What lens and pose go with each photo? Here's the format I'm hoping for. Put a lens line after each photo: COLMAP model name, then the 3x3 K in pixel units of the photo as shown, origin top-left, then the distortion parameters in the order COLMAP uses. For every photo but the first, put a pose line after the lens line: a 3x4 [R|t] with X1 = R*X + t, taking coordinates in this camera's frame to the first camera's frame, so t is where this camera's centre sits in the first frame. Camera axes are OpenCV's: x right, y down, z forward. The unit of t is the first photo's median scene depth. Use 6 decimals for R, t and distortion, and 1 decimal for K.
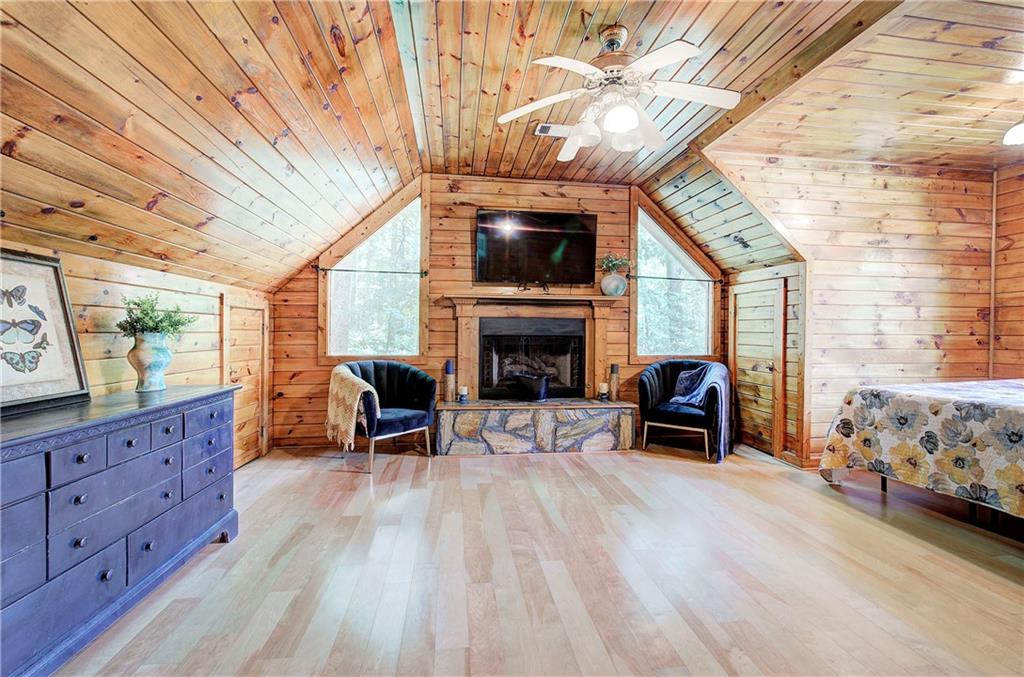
lens RADIAL K [[432.9, 0, 518.6], [0, 432.9, 335.4], [0, 0, 1]] dist [-0.001310, 0.000073]
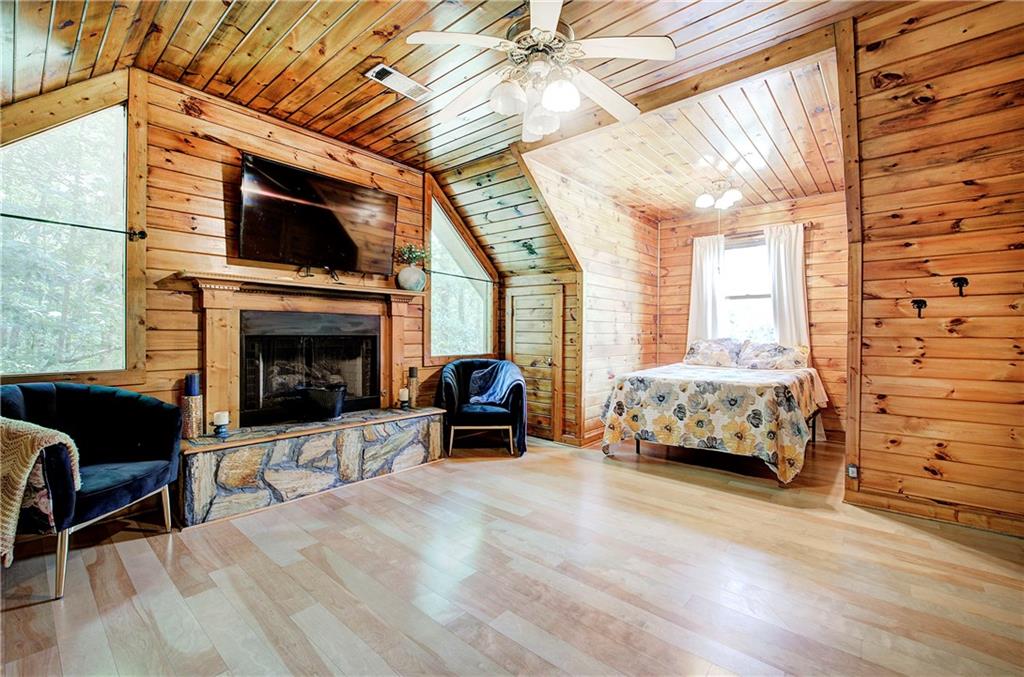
lens RADIAL K [[432.9, 0, 514.3], [0, 432.9, 337.0], [0, 0, 1]] dist [-0.001310, 0.000073]
pose [[0.753470, -0.007050, 0.657444, -0.234559], [0.002708, 0.999967, 0.007619, -0.002400], [-0.657476, -0.003960, 0.753465, 0.207848]]
